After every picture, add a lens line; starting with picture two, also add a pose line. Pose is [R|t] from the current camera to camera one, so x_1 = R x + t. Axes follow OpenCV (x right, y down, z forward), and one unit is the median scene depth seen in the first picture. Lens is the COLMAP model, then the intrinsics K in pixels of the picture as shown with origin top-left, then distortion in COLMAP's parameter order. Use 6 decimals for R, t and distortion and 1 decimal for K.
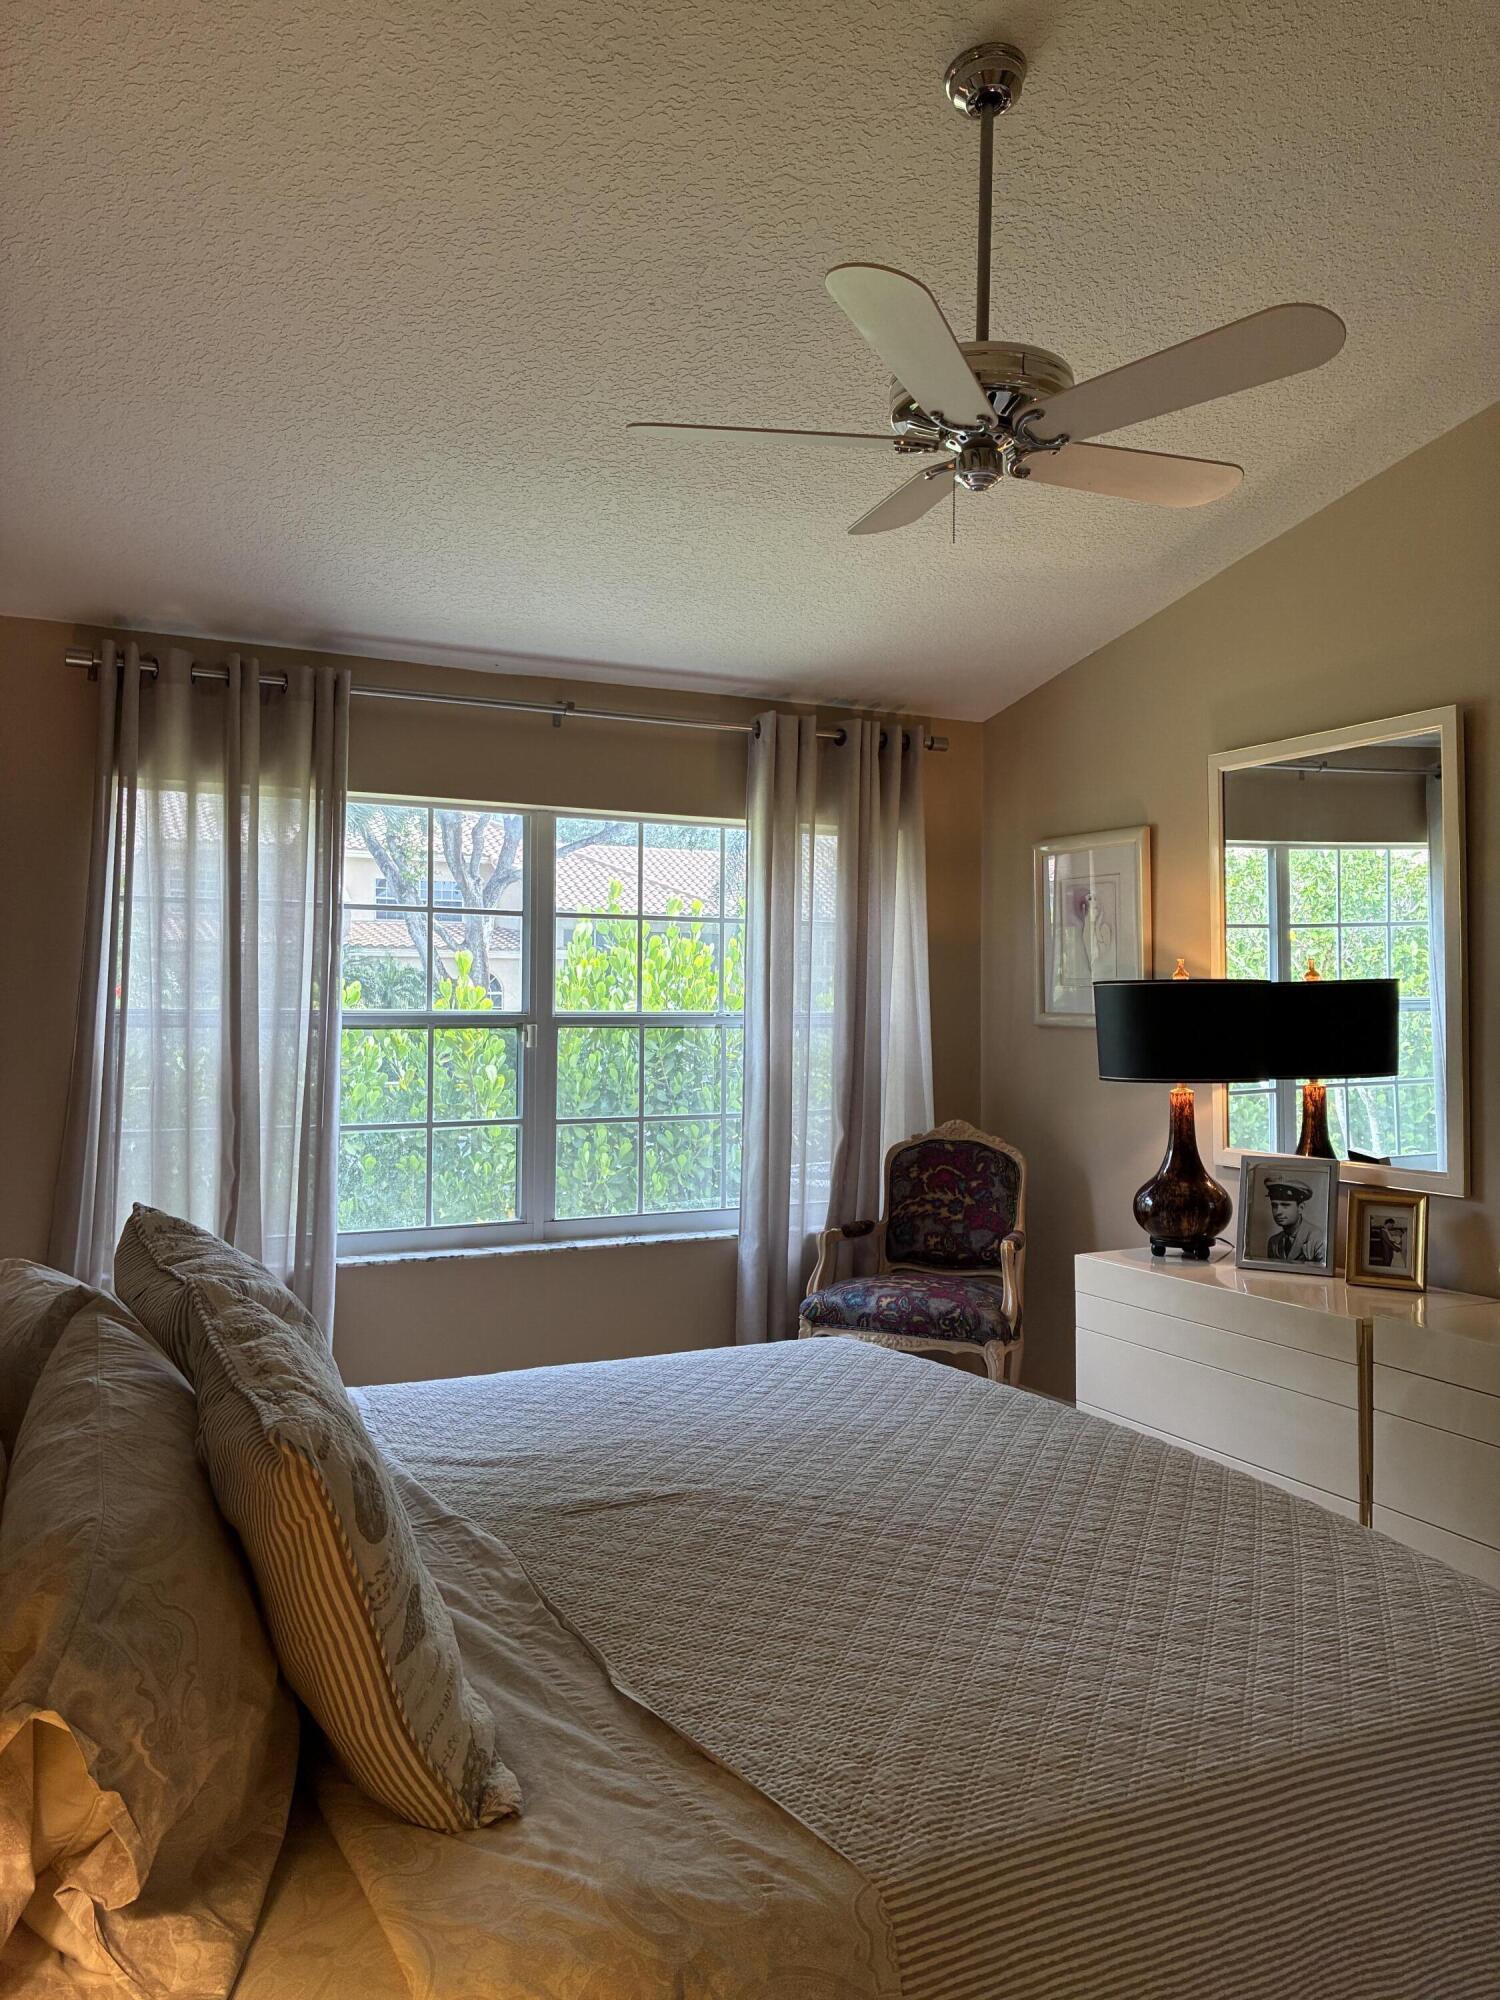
lens RADIAL K [[1506.0, 0, 698.4], [0, 1506.0, 972.2], [0, 0, 1]] dist [0.022280, -0.022492]
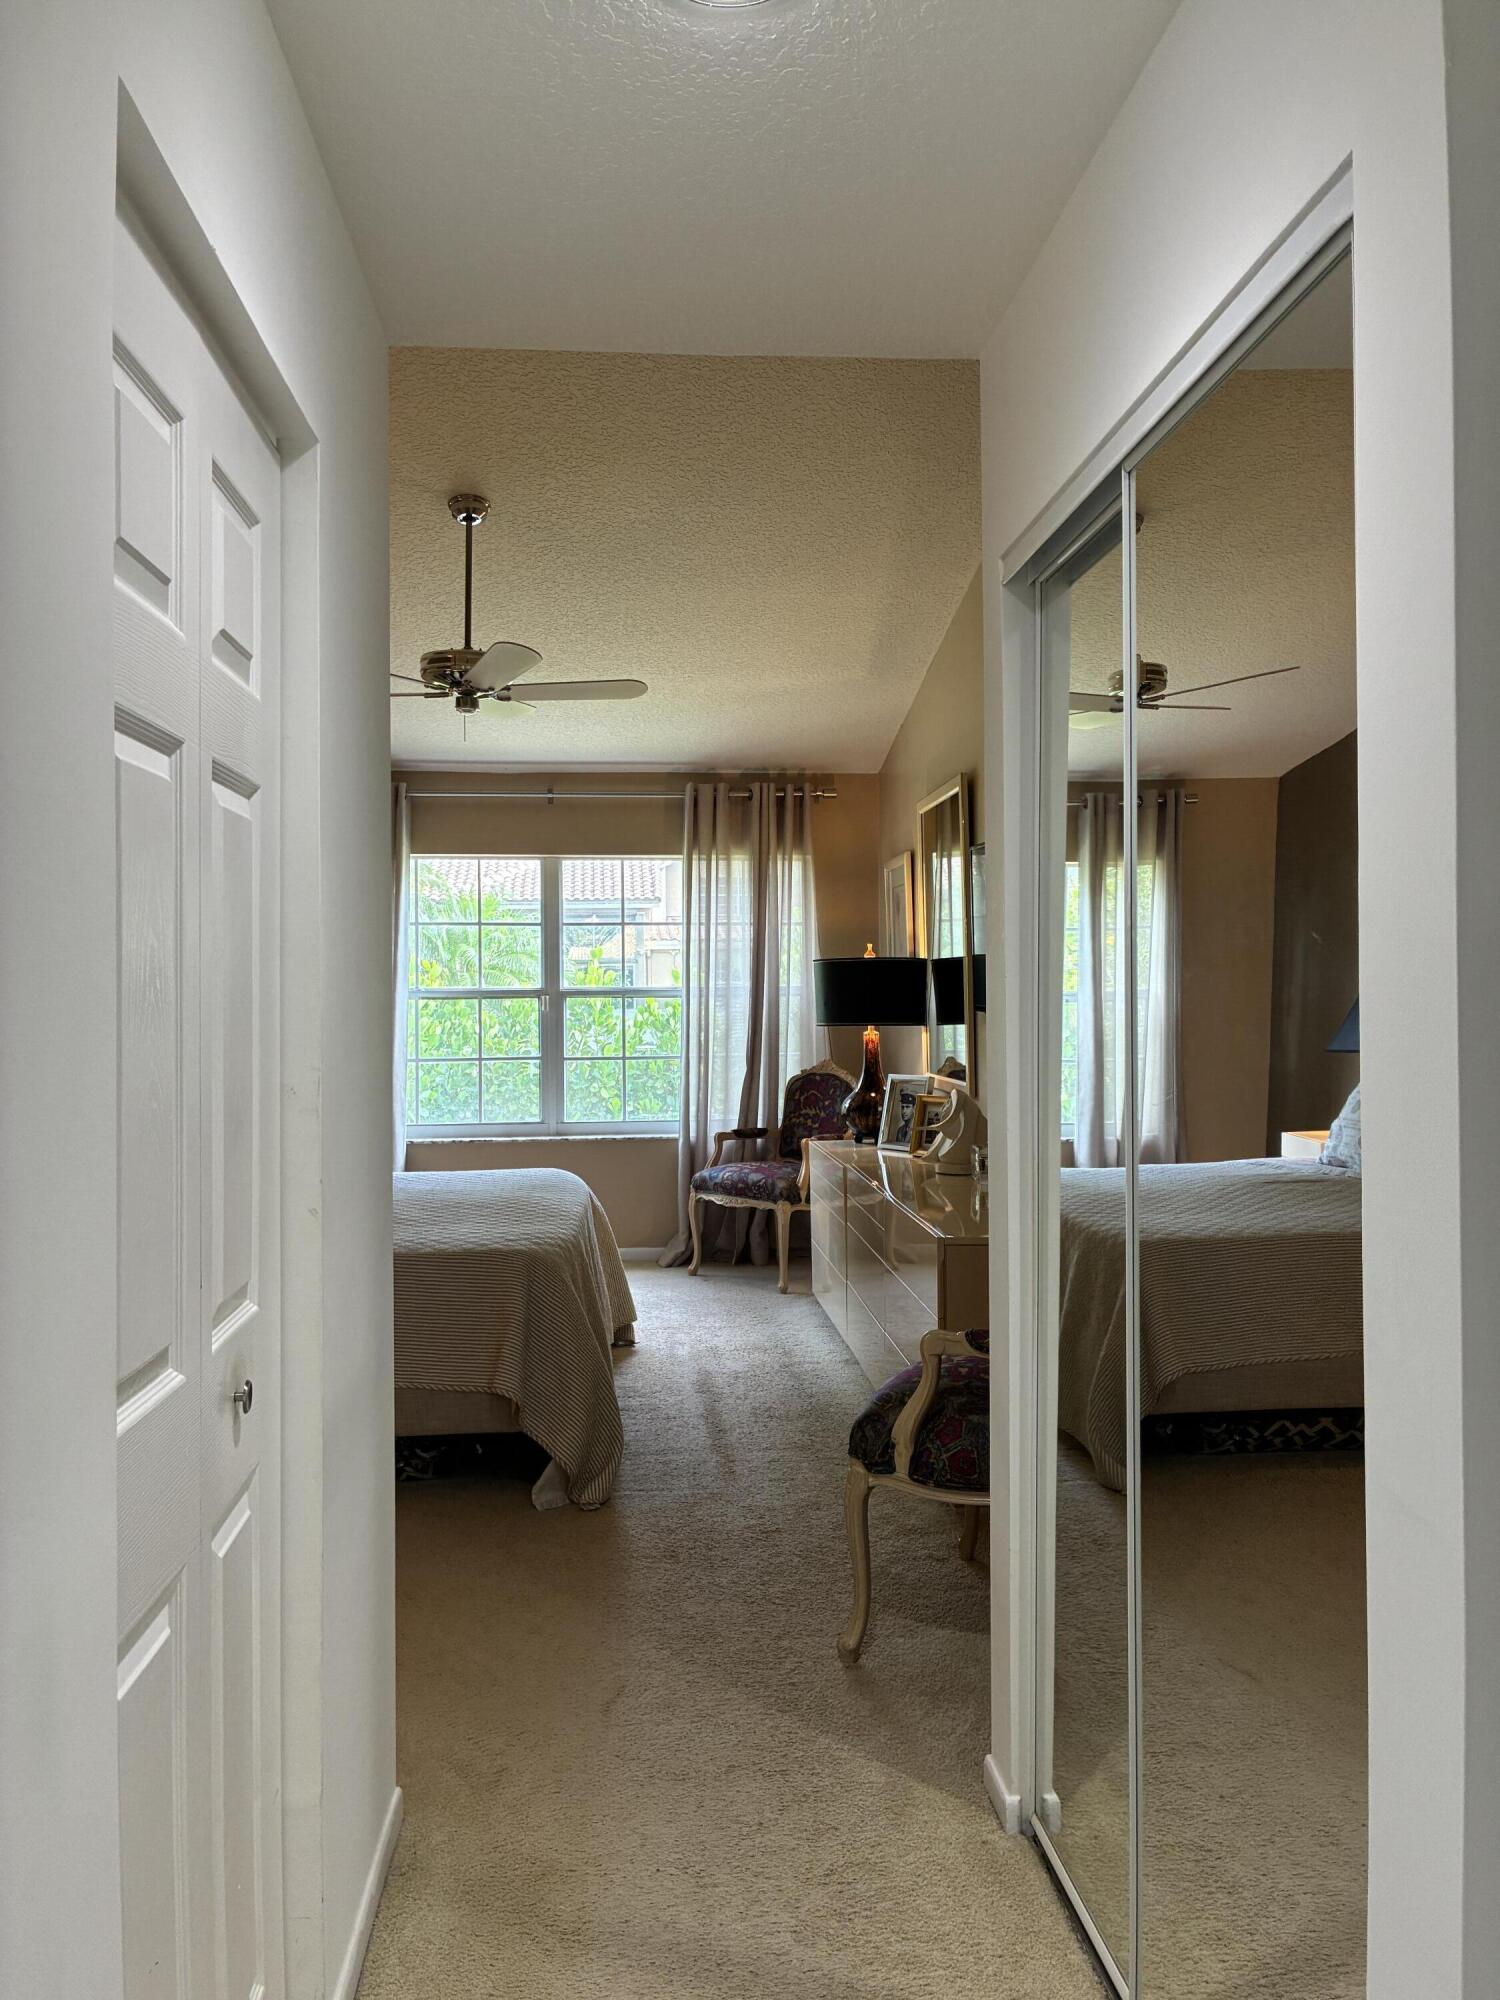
lens RADIAL K [[1506.0, 0, 713.8], [0, 1506.0, 988.9], [0, 0, 1]] dist [0.022280, -0.022492]
pose [[0.922913, -0.014249, -0.384746, 0.647329], [0.019592, 0.999758, 0.009968, 0.015480], [0.384511, -0.016738, 0.922969, -0.369010]]
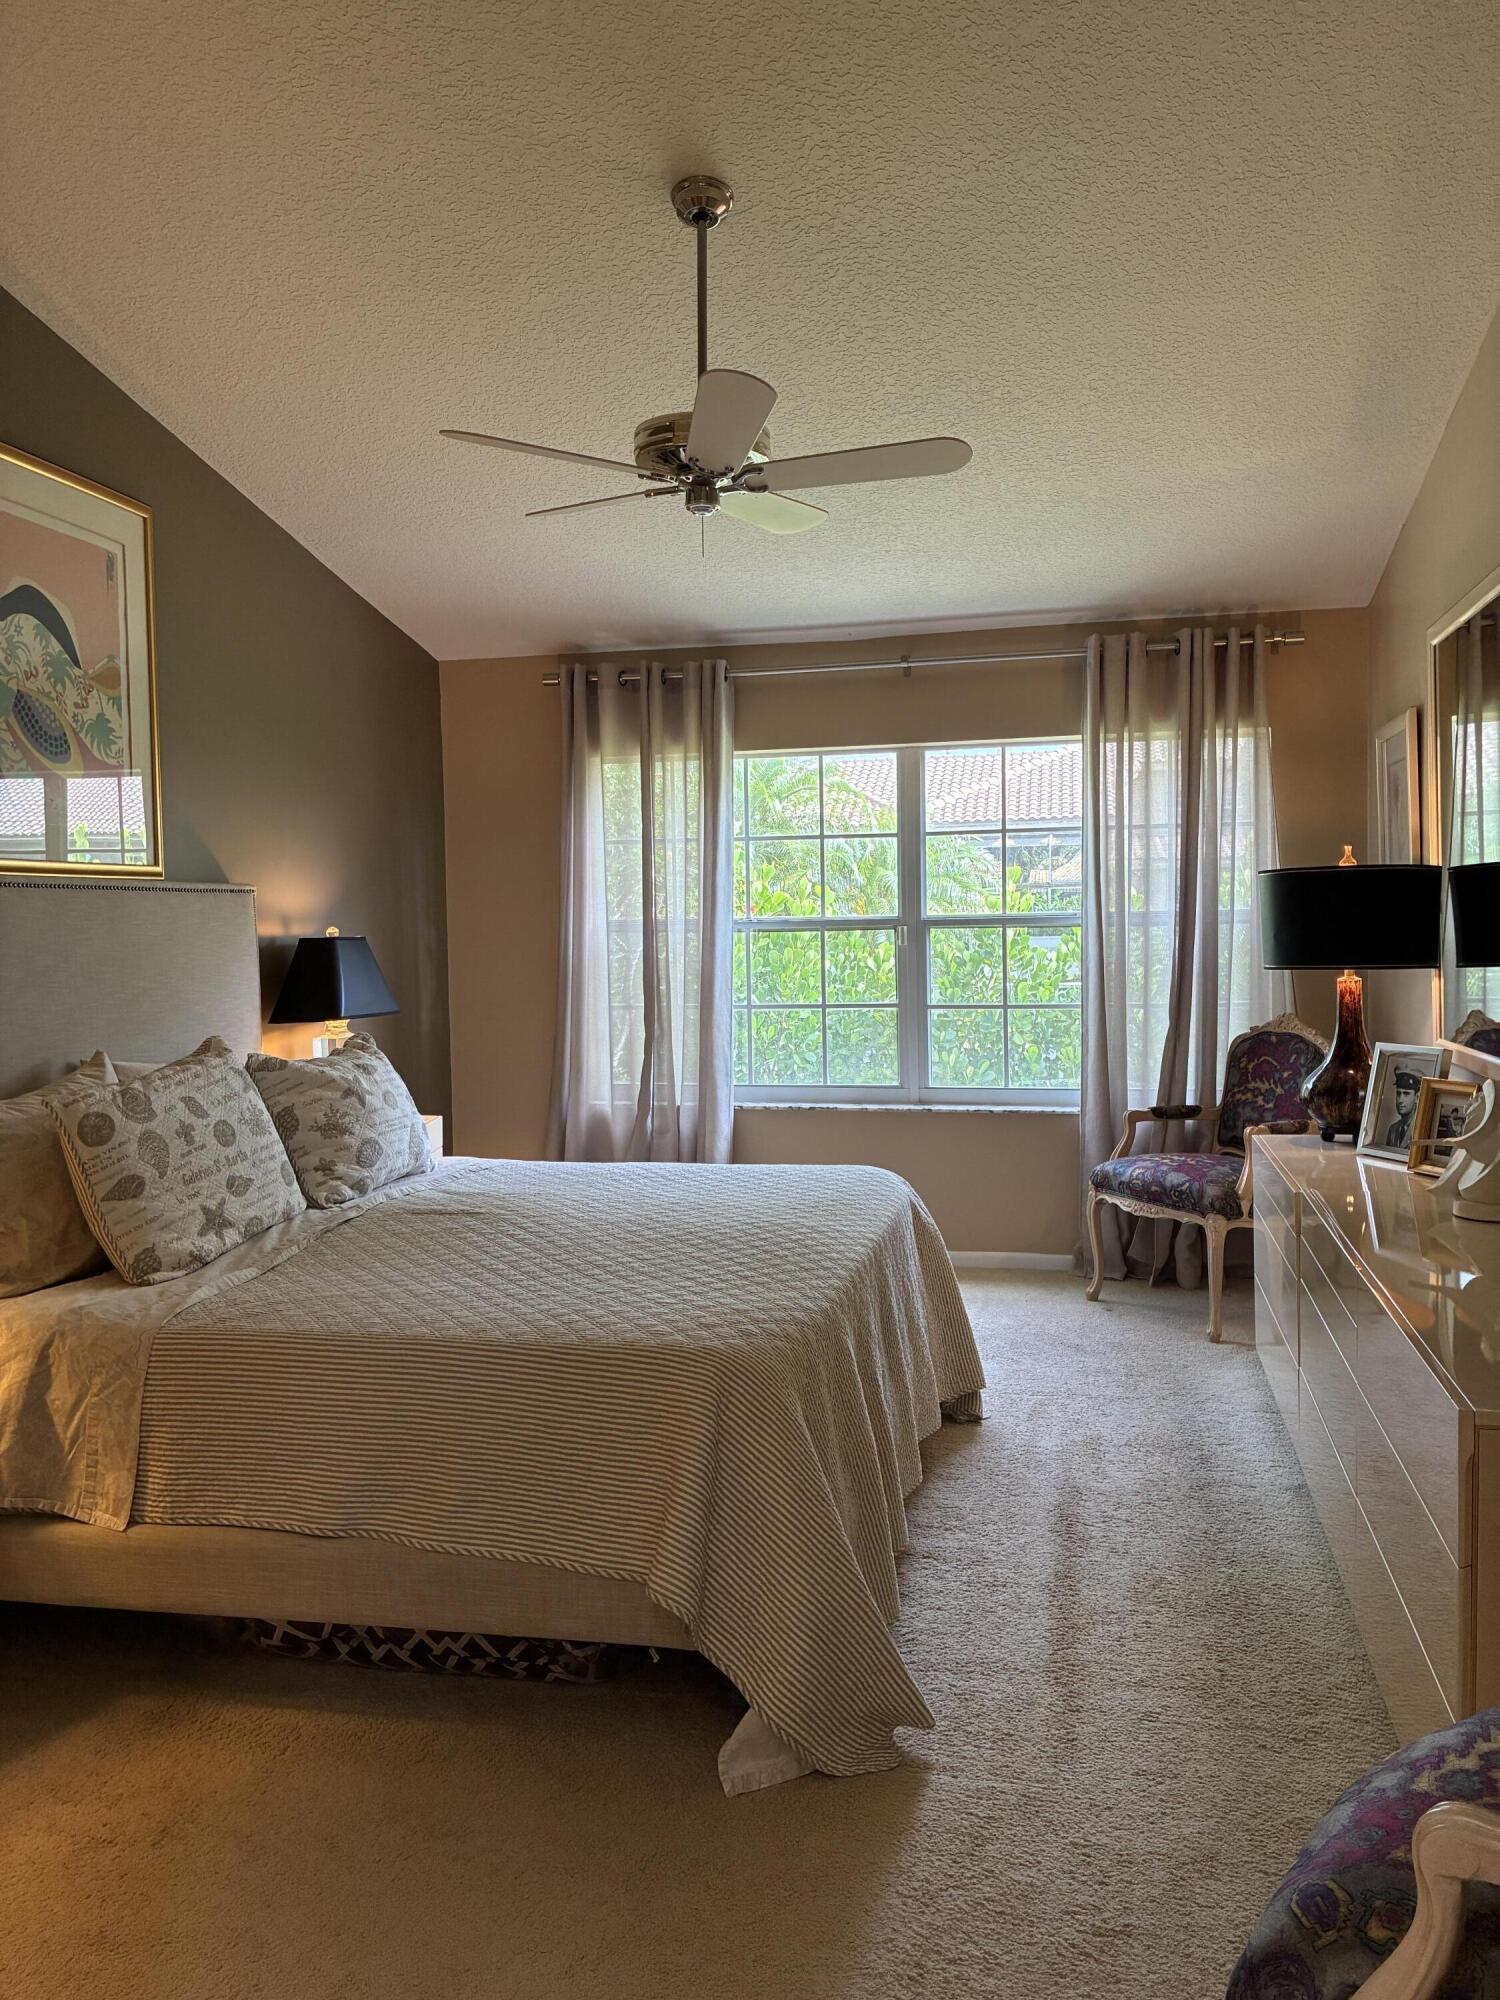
lens RADIAL K [[1506.0, 0, 739.1], [0, 1506.0, 982.8], [0, 0, 1]] dist [0.022280, -0.022492]
pose [[0.772071, 0.006340, -0.635504, 0.556587], [0.031142, 0.998372, 0.047794, 0.018174], [0.634772, -0.056691, 0.770617, -0.021119]]
